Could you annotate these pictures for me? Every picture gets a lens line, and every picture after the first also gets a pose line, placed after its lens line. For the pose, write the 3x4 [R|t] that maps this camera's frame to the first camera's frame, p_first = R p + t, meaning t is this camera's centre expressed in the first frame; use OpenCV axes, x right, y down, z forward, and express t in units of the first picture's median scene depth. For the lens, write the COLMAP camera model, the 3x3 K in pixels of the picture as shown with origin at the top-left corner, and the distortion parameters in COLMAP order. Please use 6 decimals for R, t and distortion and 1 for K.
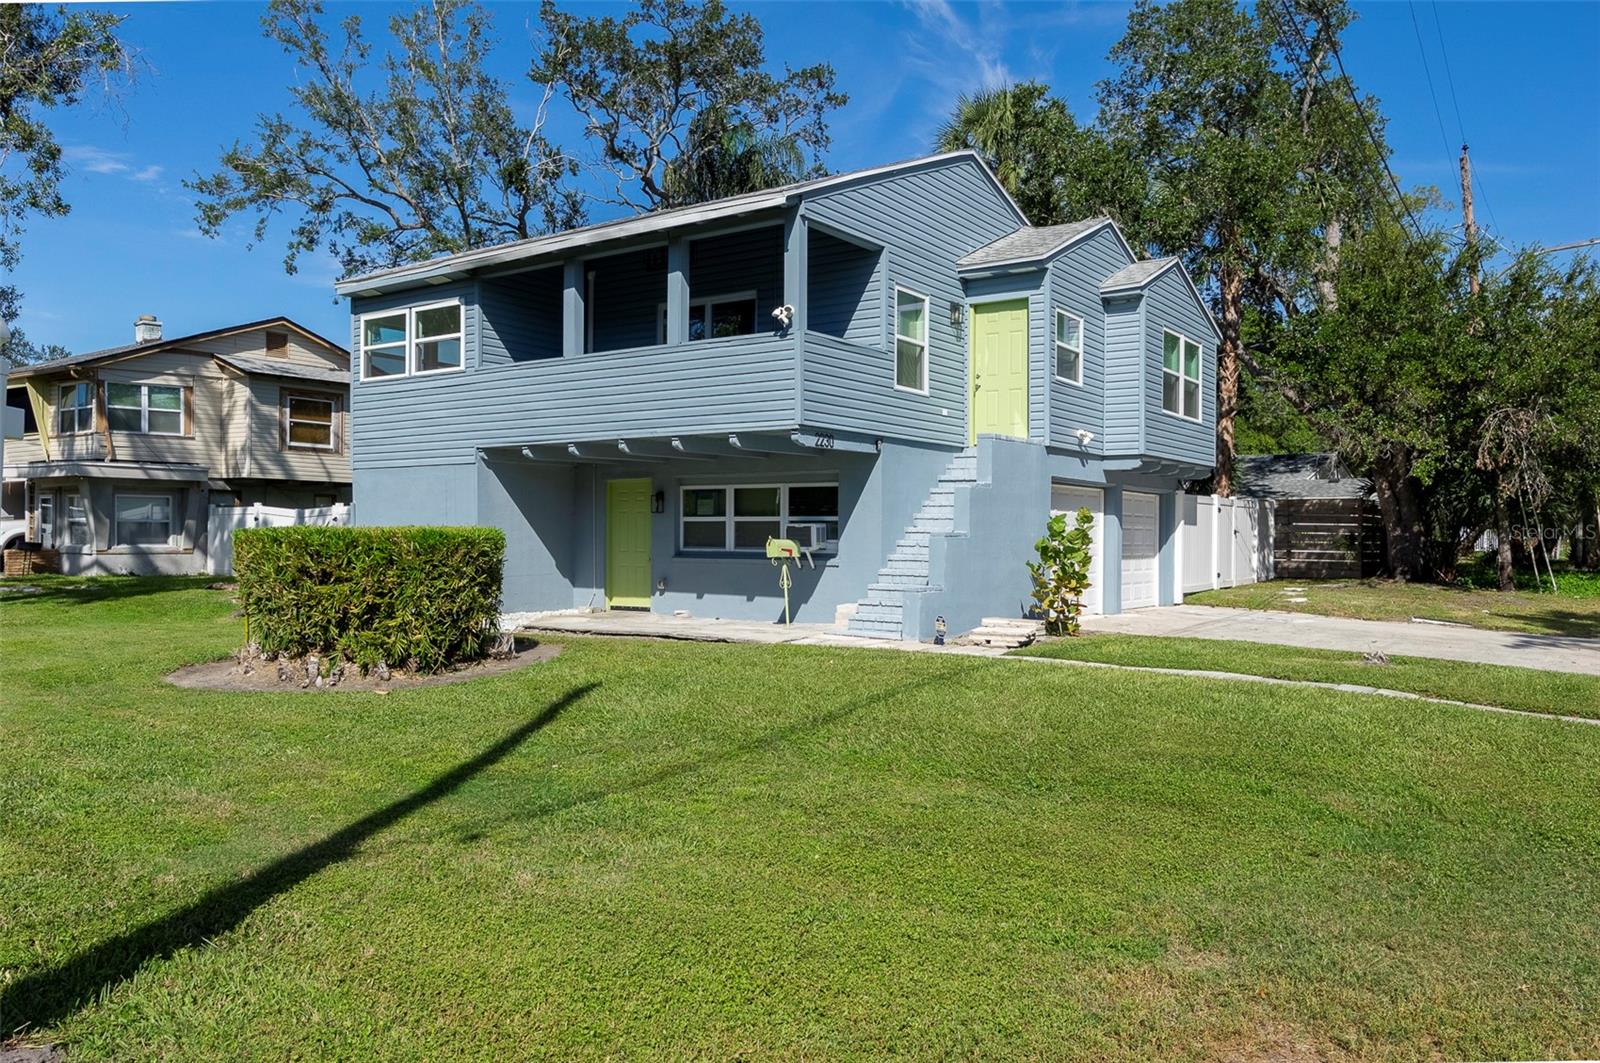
lens RADIAL K [[1135.5, 0, 800.0], [0, 1135.5, 531.5], [0, 0, 1]] dist [-0.002946, -0.002377]
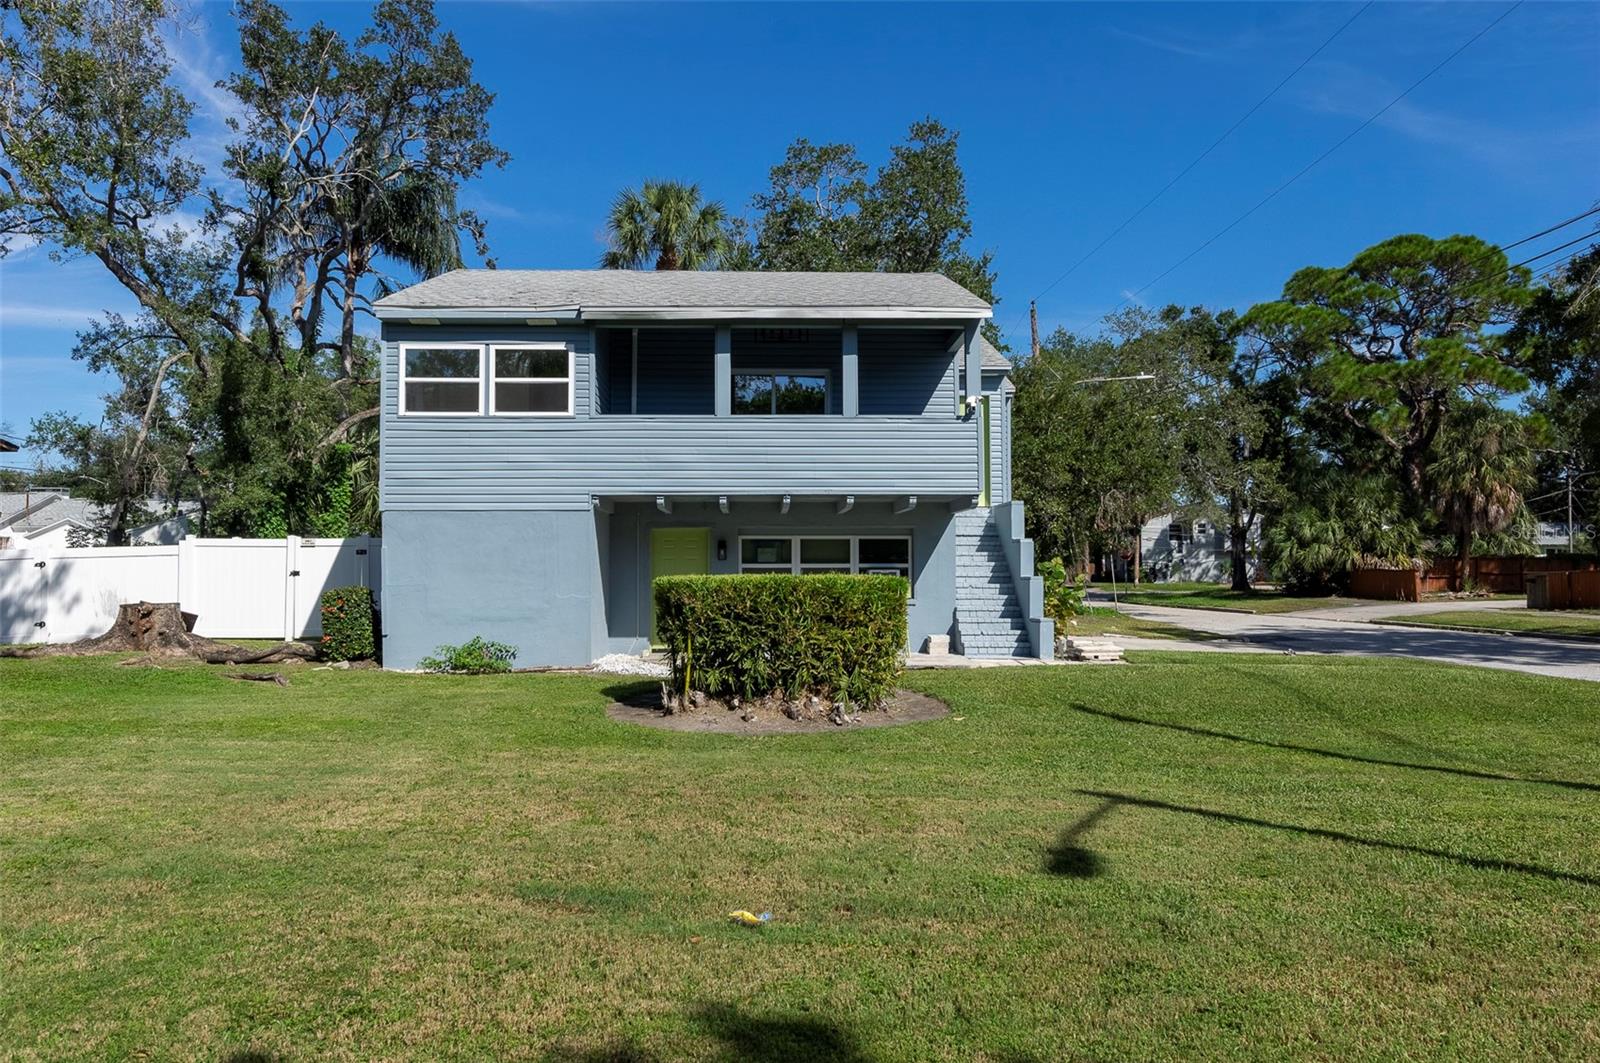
lens RADIAL K [[1135.5, 0, 800.0], [0, 1135.5, 531.5], [0, 0, 1]] dist [-0.002946, -0.002377]
pose [[0.816373, 0.017975, 0.577245, -0.702258], [0.003855, 0.999324, -0.036571, -0.003827], [-0.577512, 0.032081, 0.815752, 0.075362]]
